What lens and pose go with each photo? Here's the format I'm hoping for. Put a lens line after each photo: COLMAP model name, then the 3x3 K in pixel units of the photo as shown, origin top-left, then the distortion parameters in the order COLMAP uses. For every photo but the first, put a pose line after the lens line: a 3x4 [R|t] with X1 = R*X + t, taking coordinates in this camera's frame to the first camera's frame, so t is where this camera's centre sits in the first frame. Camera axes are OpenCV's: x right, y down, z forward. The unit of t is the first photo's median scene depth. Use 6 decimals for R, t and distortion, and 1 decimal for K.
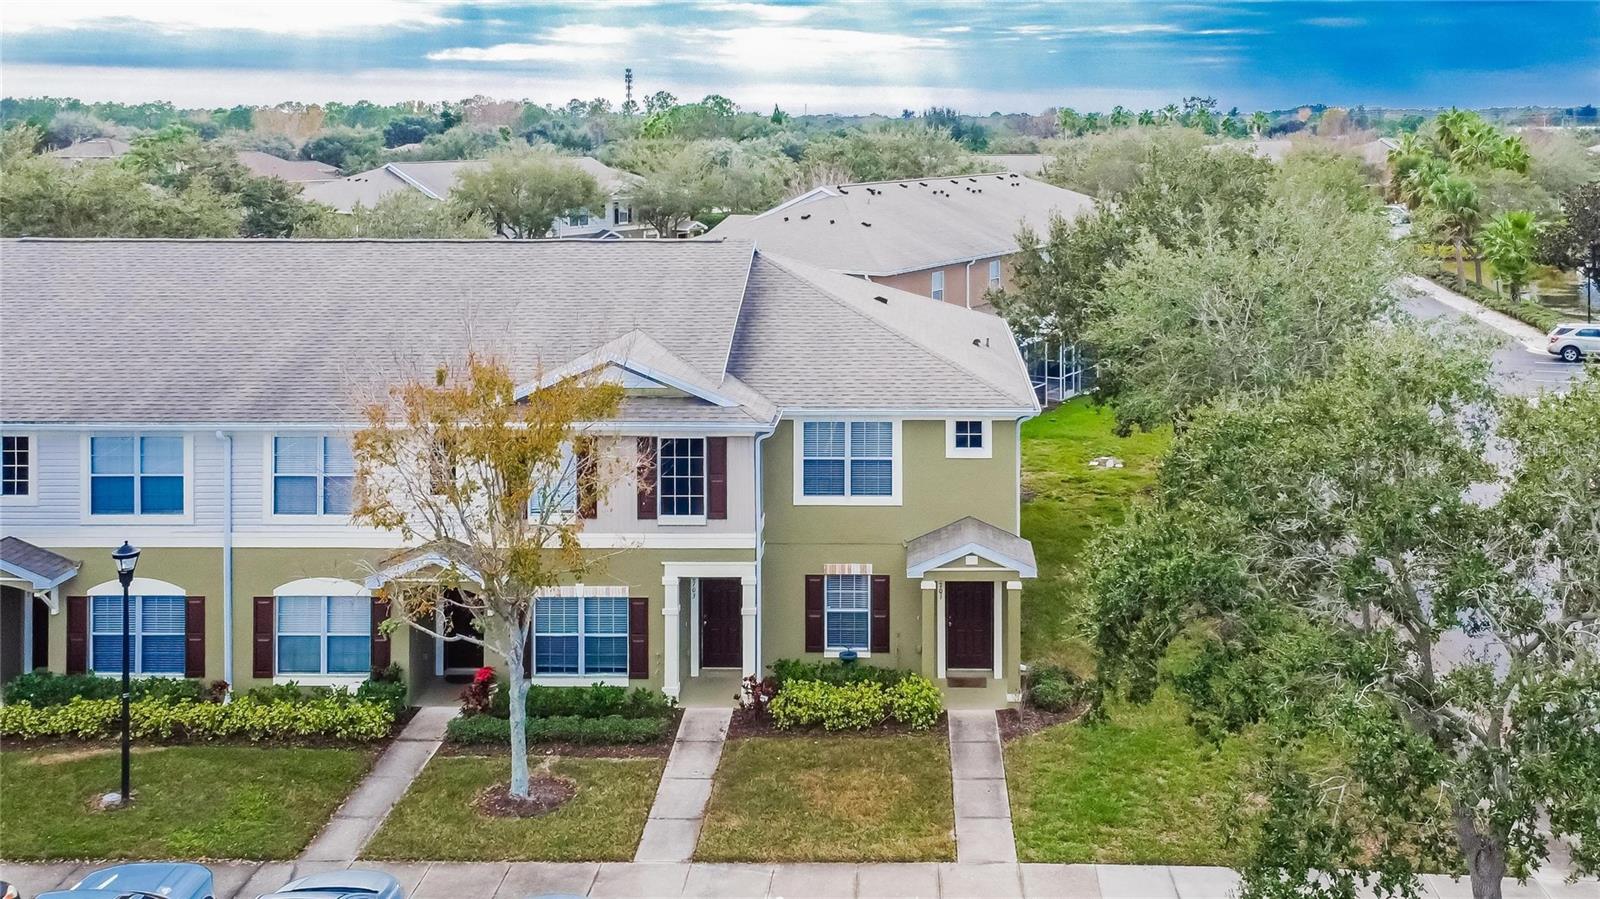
lens RADIAL K [[1538.3, 0, 896.0], [0, 1538.3, 449.5], [0, 0, 1]] dist [0.015205, 0.003867]
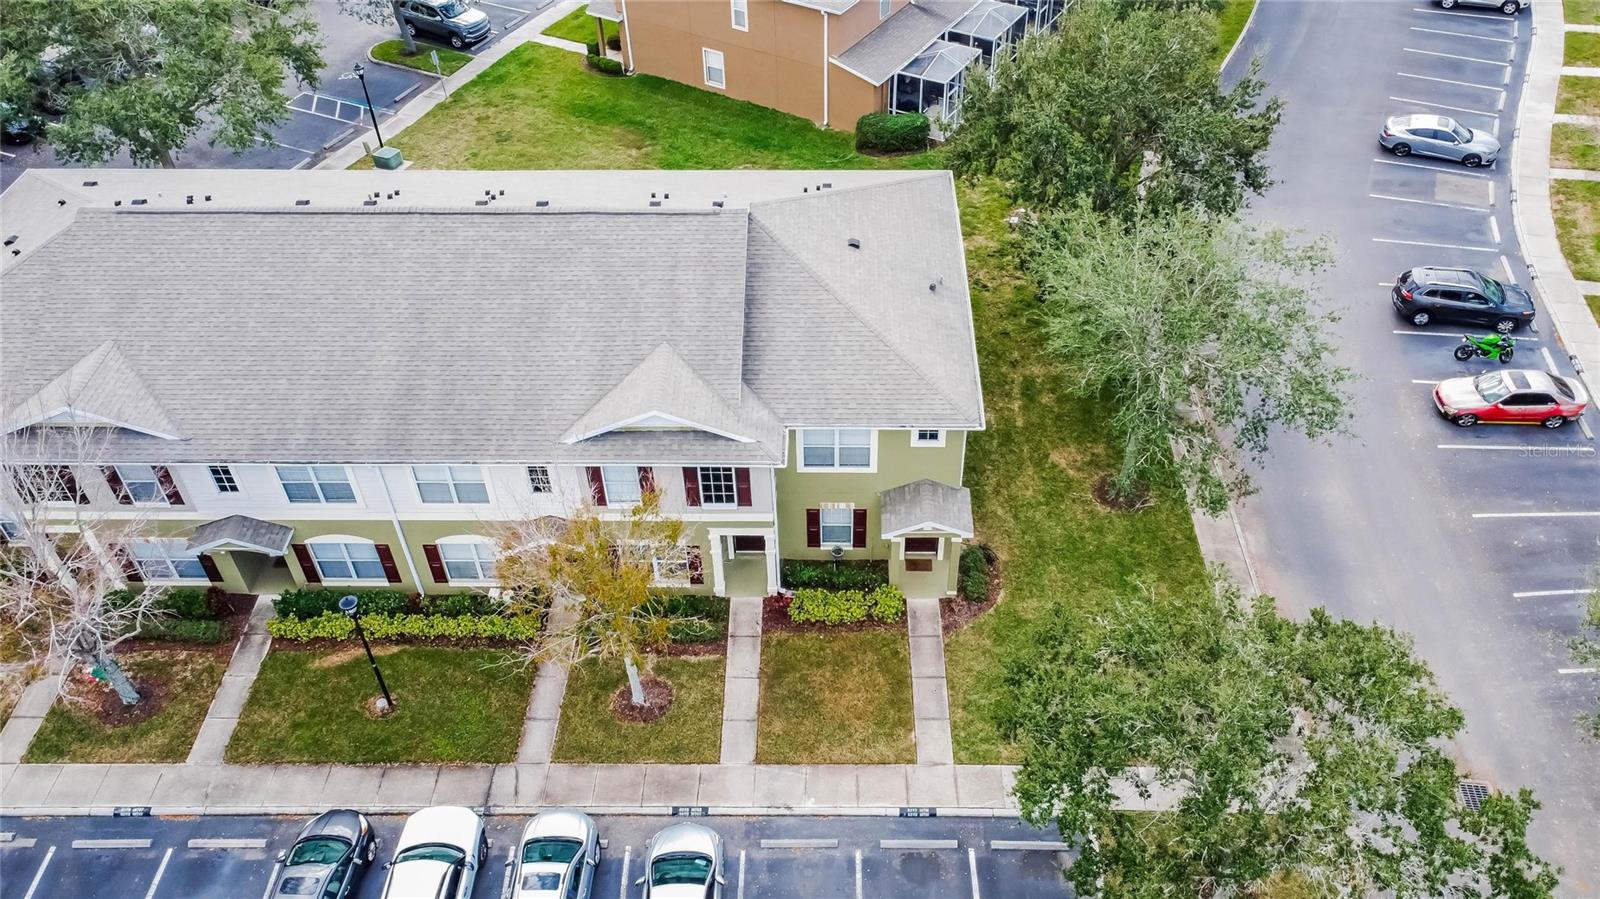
lens RADIAL K [[1215.0, 0, 800.0], [0, 1215.0, 449.5], [0, 0, 1]] dist [0.007234, 0.003599]
pose [[0.999687, -0.024726, -0.003911, -0.061300], [0.020840, 0.735440, 0.677269, -0.733352], [-0.013870, -0.677138, 0.735725, 0.230395]]
